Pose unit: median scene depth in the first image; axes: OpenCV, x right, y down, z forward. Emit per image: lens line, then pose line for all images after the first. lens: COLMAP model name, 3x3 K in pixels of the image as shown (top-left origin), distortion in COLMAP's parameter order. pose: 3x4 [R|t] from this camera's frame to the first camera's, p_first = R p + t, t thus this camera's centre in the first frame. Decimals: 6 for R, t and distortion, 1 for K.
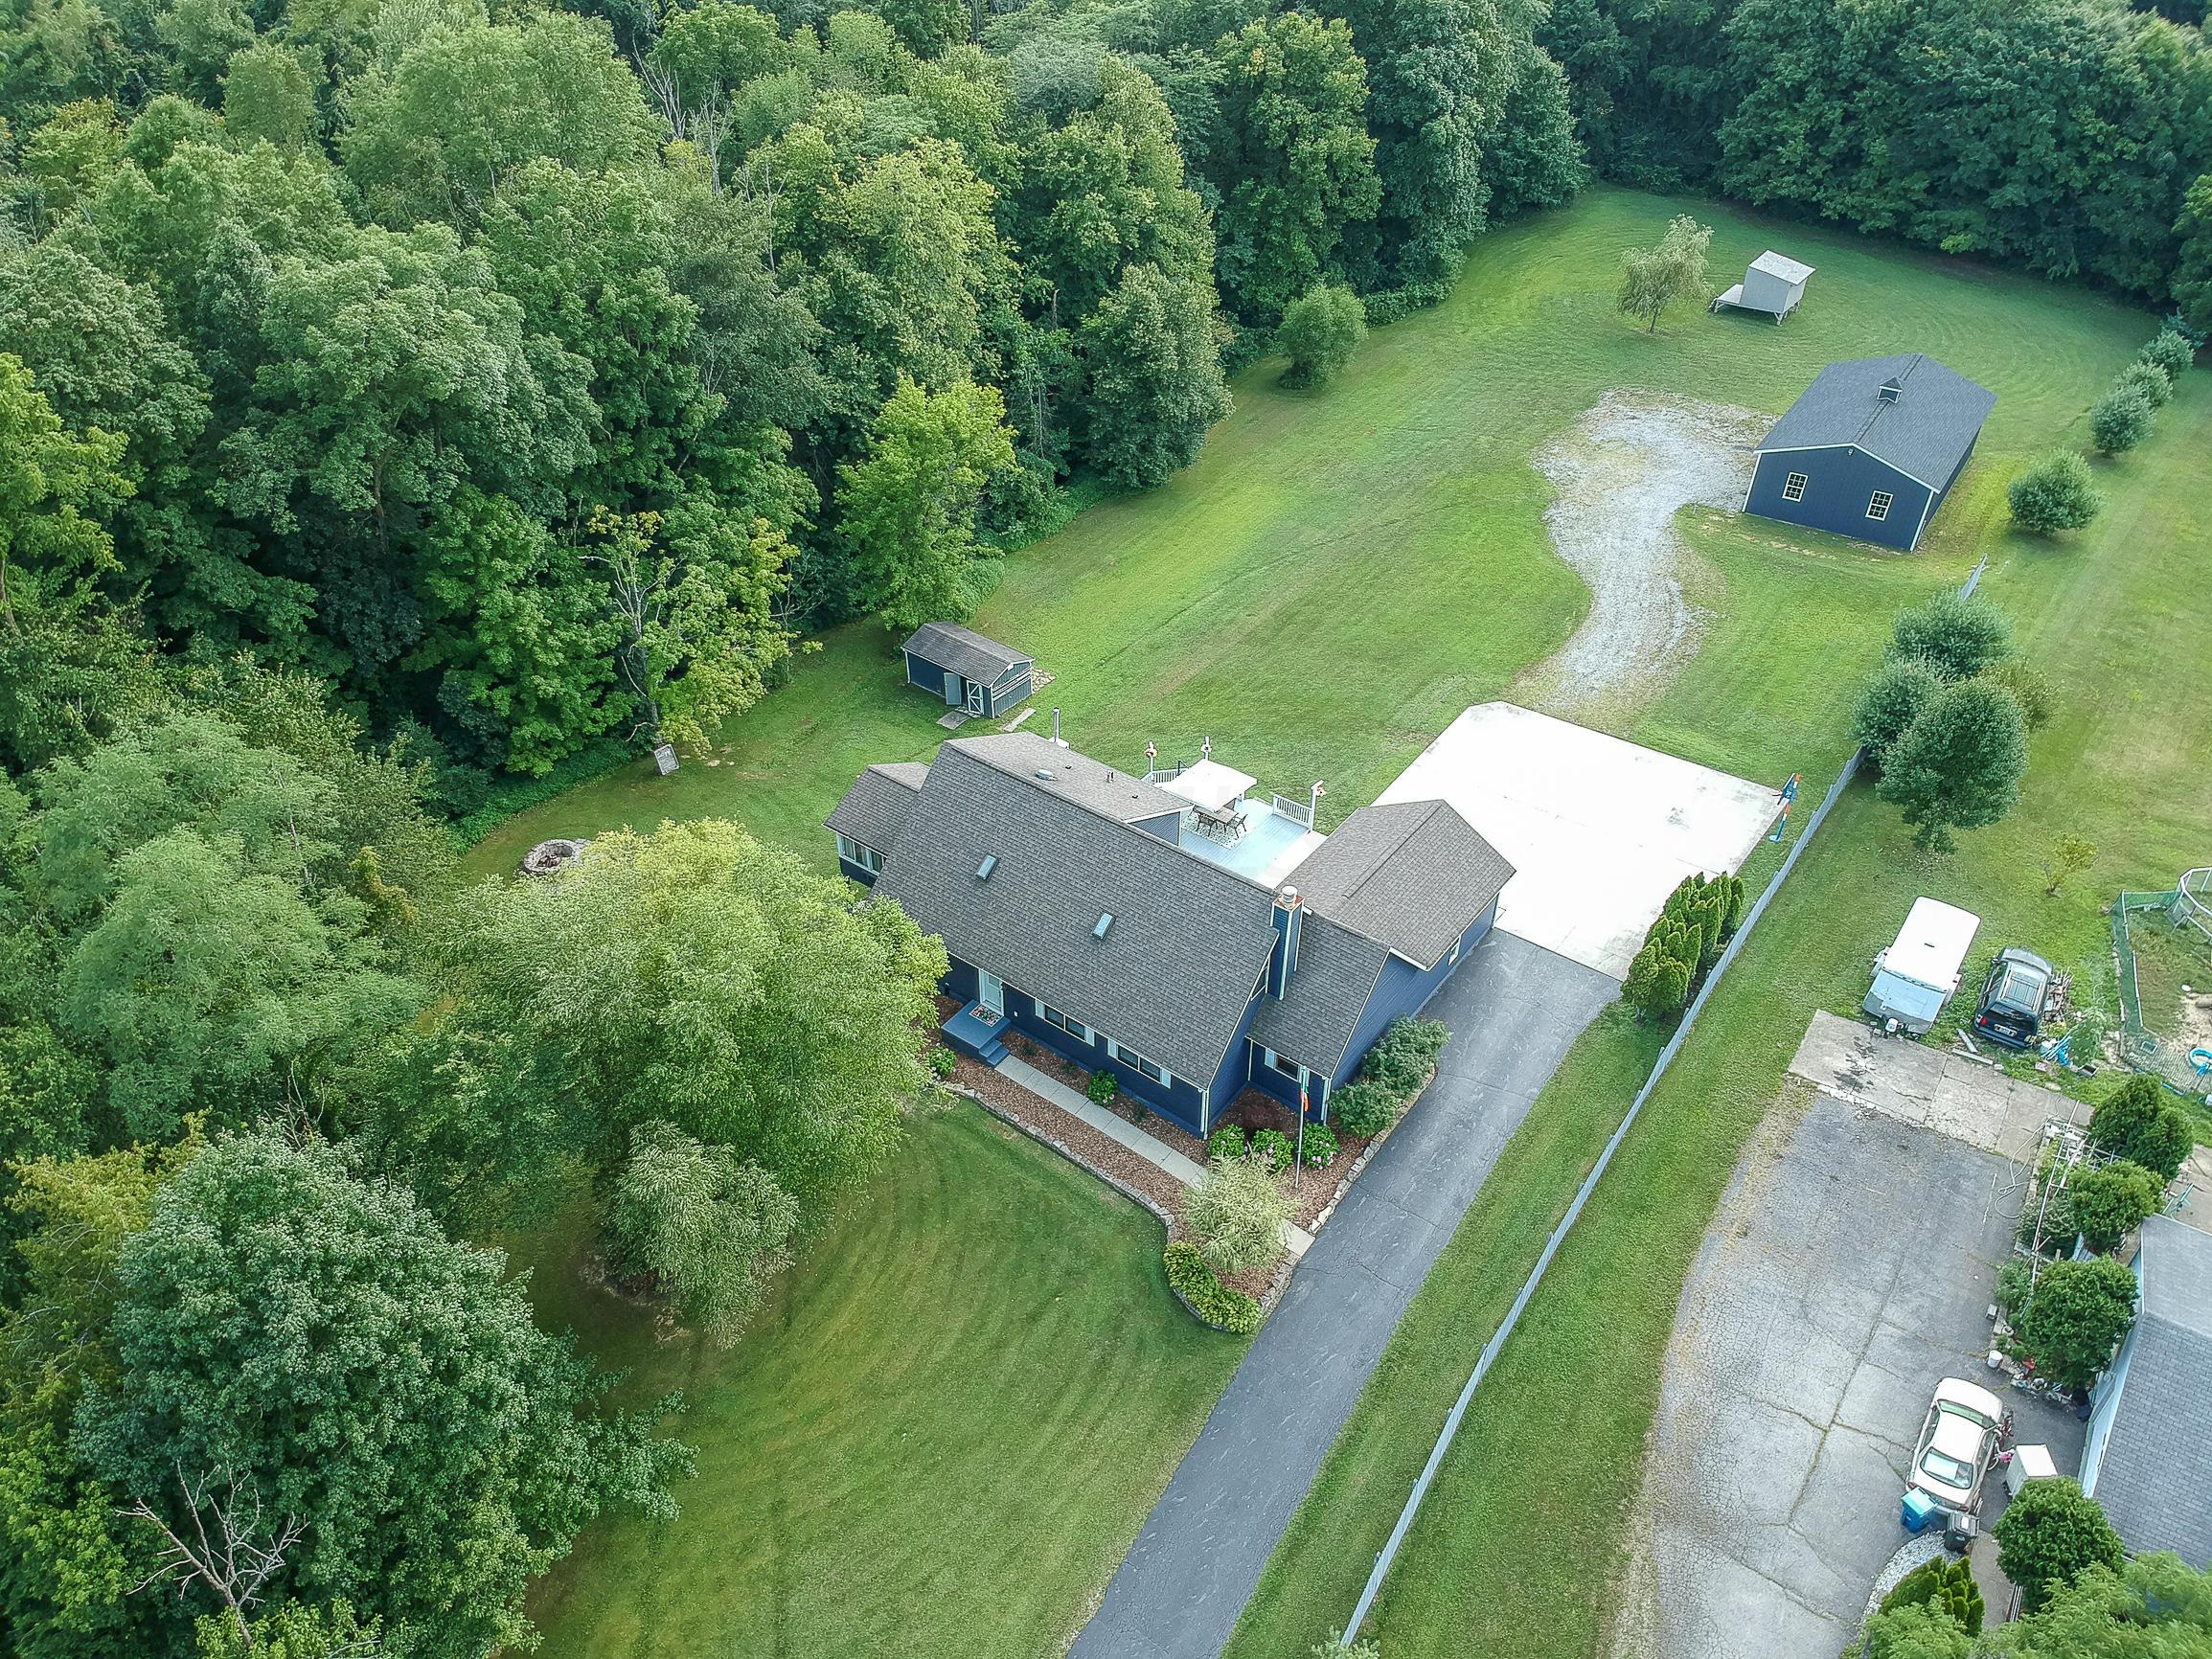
lens RADIAL K [[1597.4, 0, 1106.0], [0, 1597.4, 829.5], [0, 0, 1]] dist [0.300991, -0.407198]
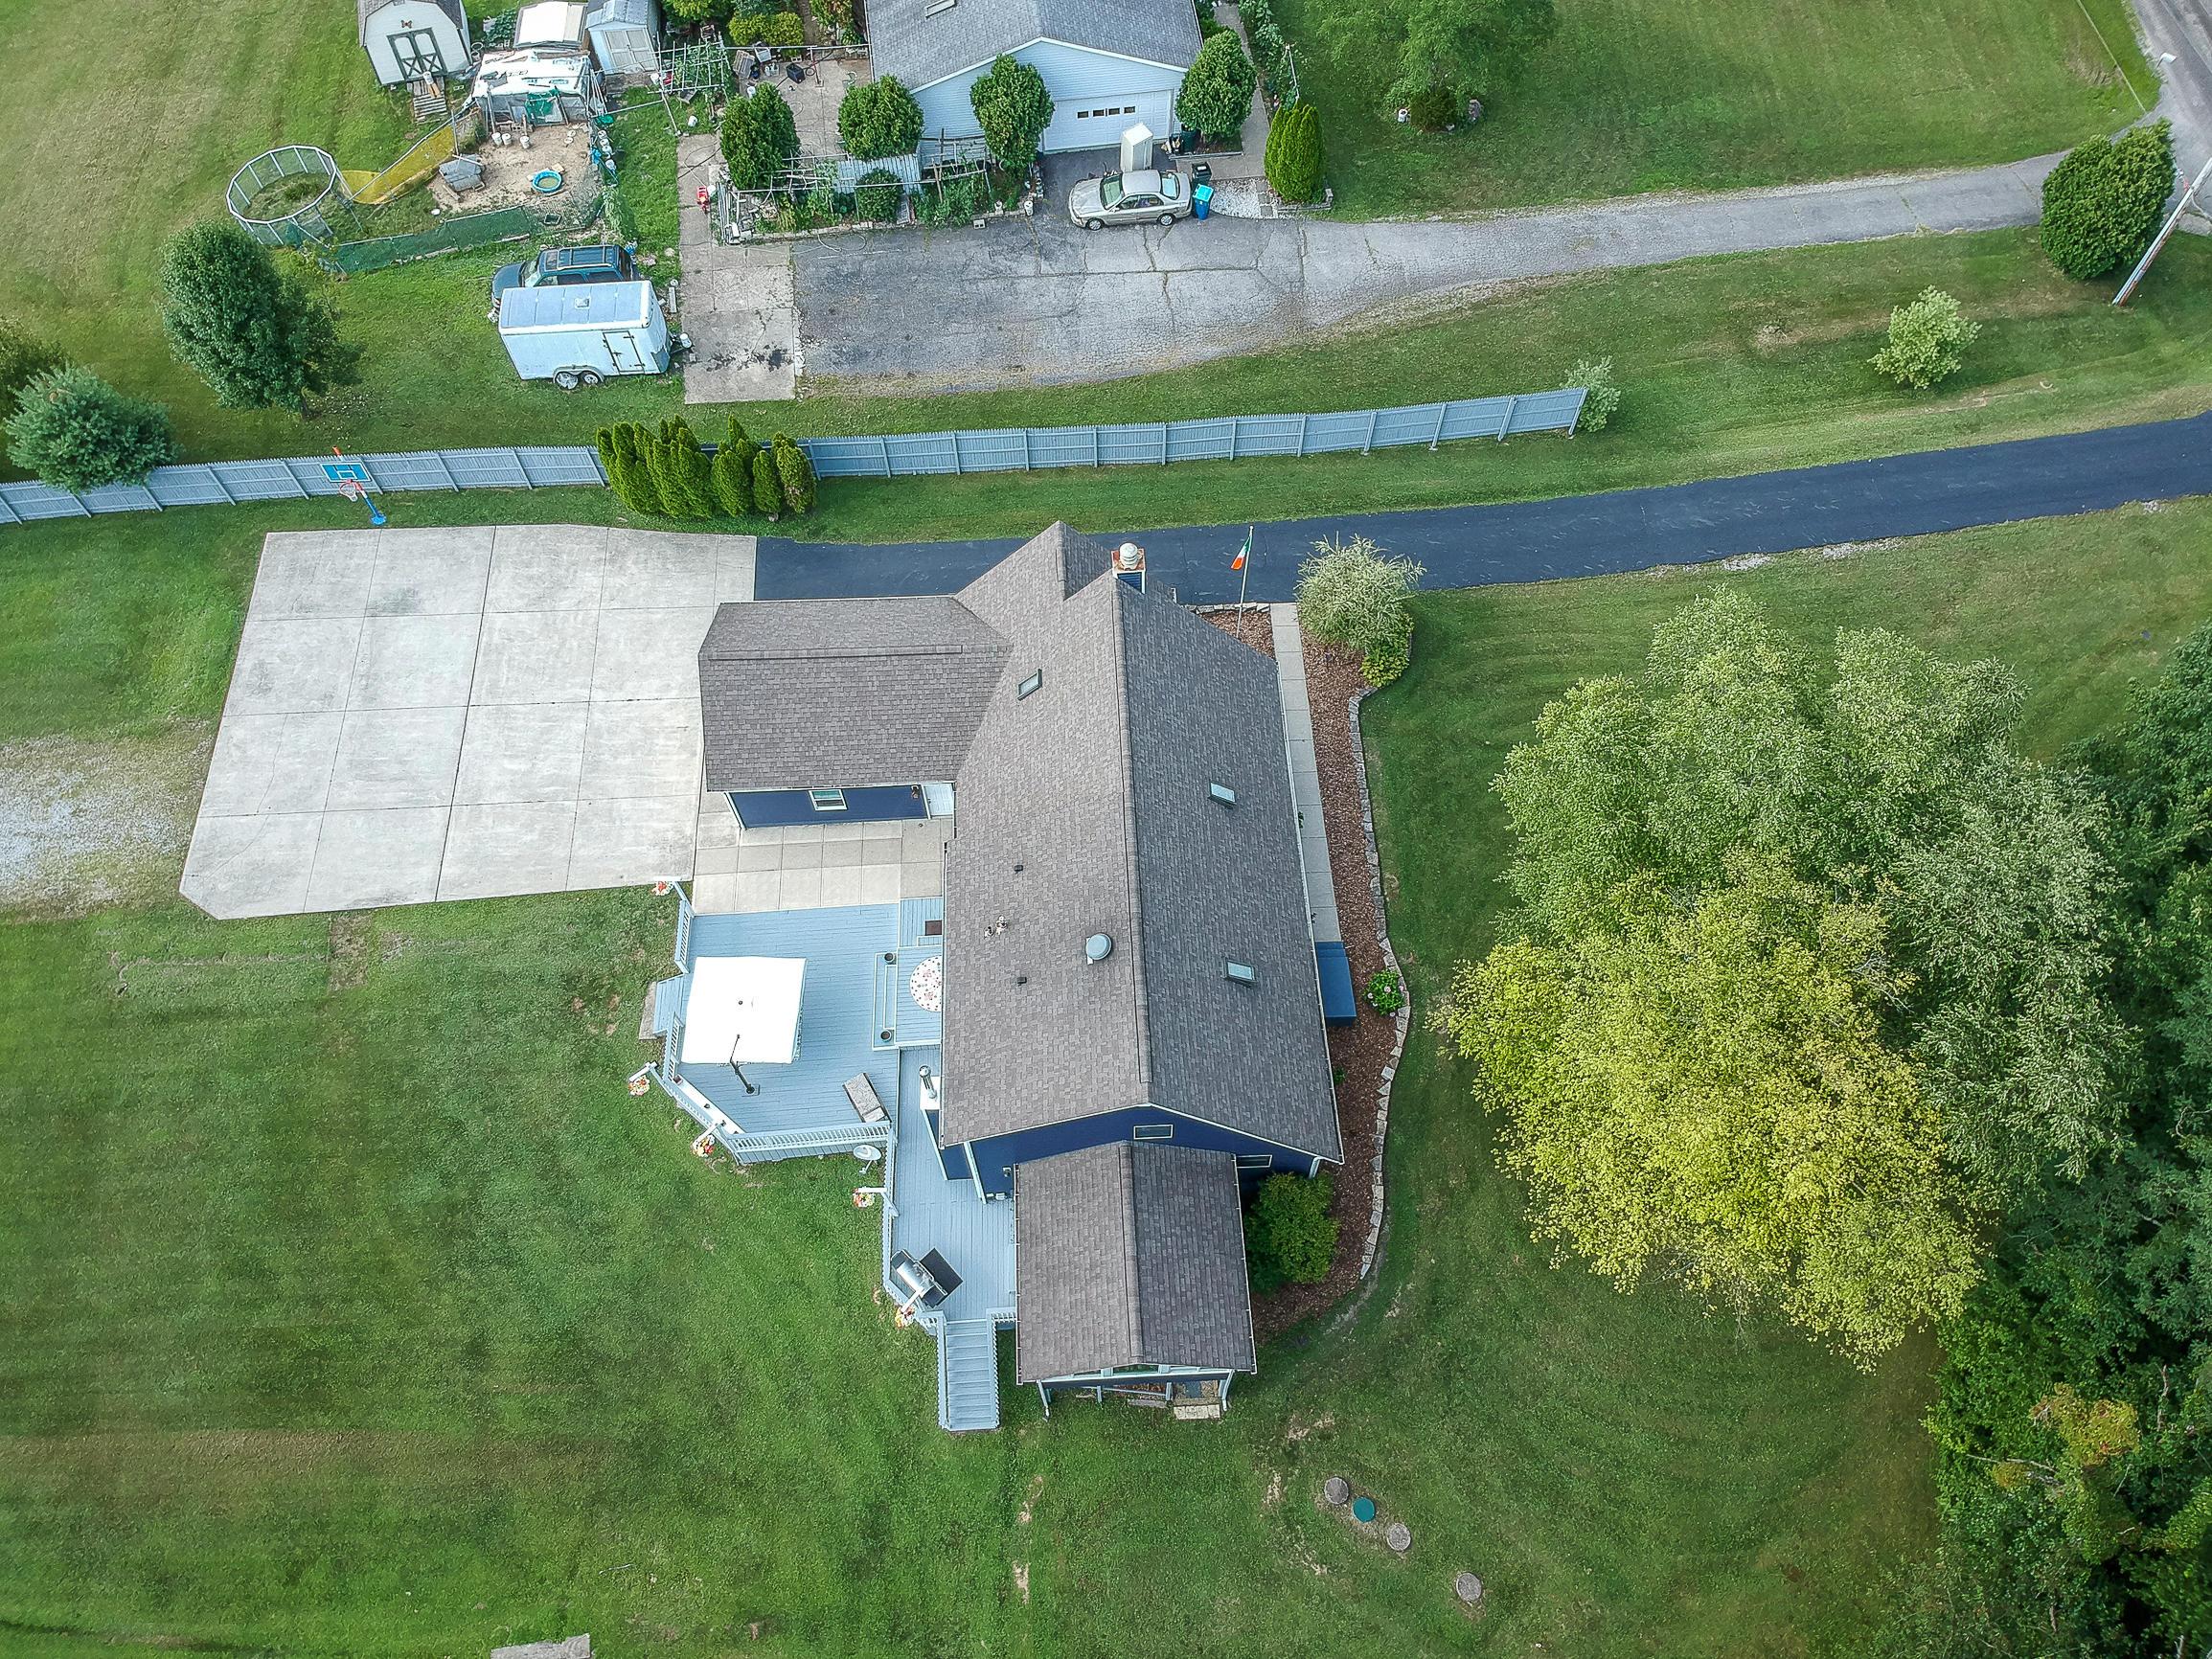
lens RADIAL K [[1550.1, 0, 1109.0], [0, 1550.1, 847.1], [0, 0, 1]] dist [0.327234, -0.432654]
pose [[-0.632368, -0.681531, 0.368274, -0.154753], [0.470557, 0.039703, 0.881476, -0.370515], [-0.615375, 0.730711, 0.295592, 0.480915]]
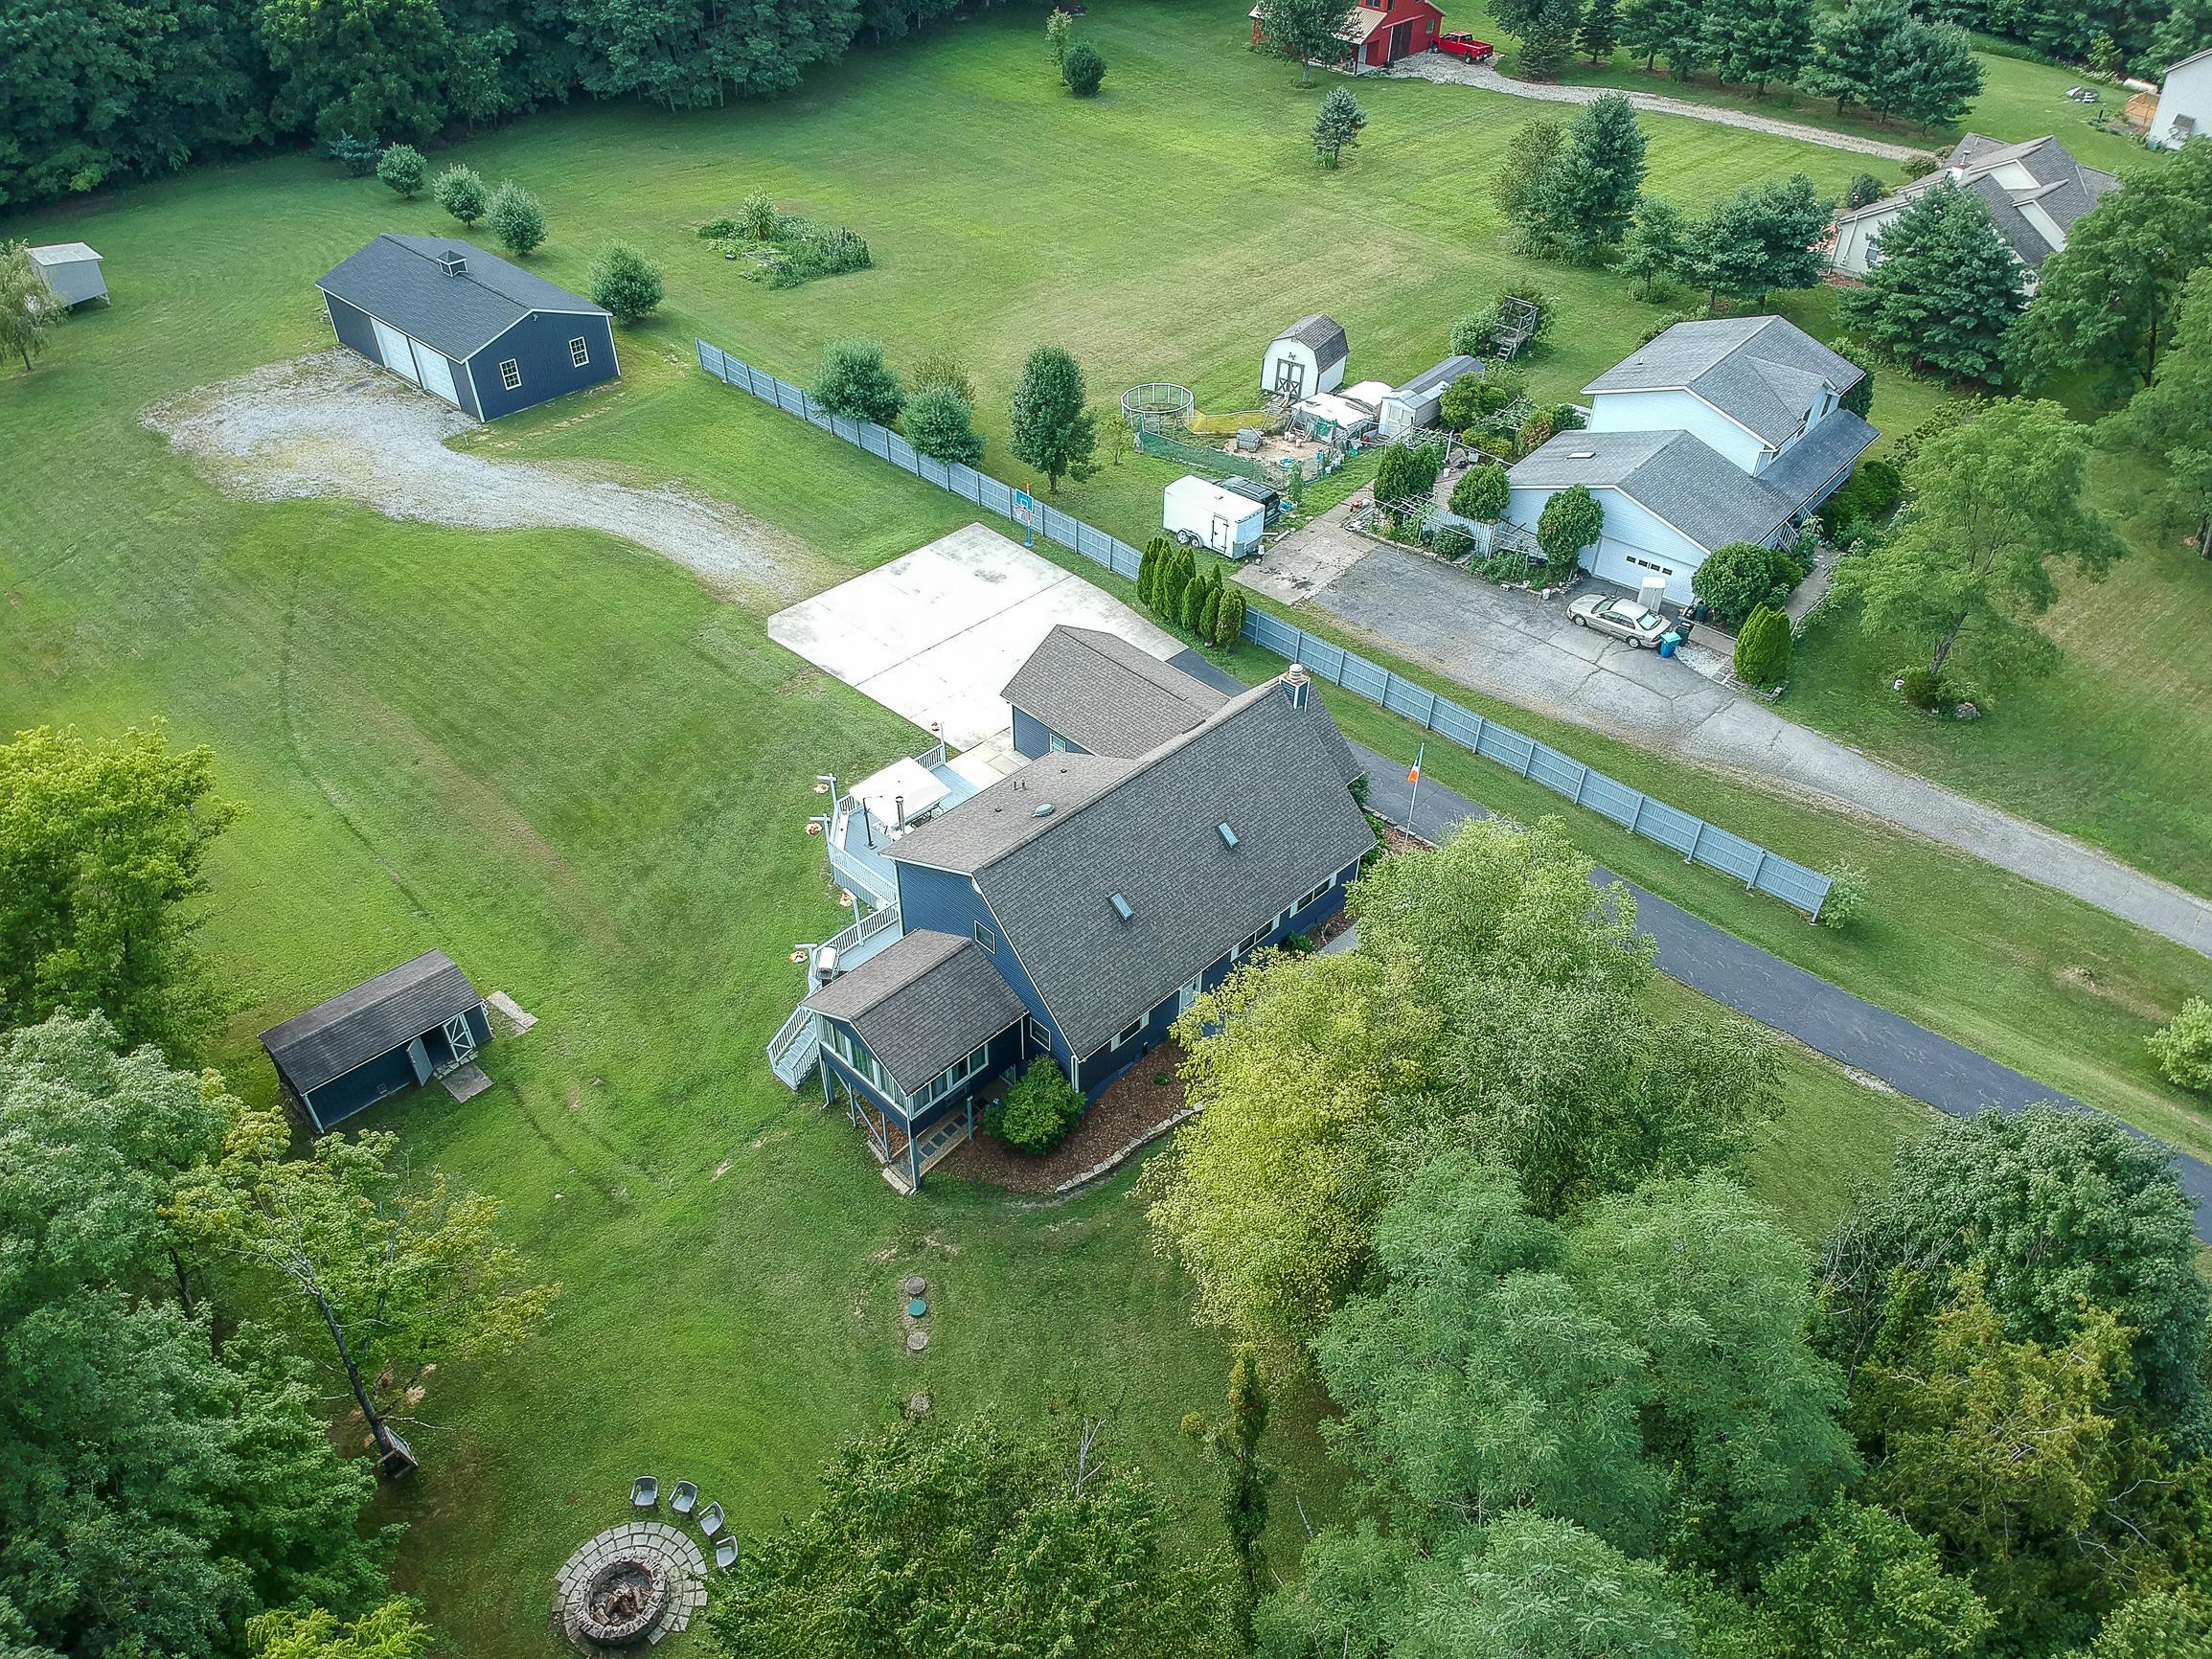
lens RADIAL K [[1594.8, 0, 1095.5], [0, 1594.8, 830.3], [0, 0, 1]] dist [0.352098, -0.493990]
pose [[0.151138, -0.639014, 0.754201, -0.452292], [0.591240, 0.669887, 0.449095, -0.258435], [-0.792207, 0.378038, 0.479056, 0.336778]]
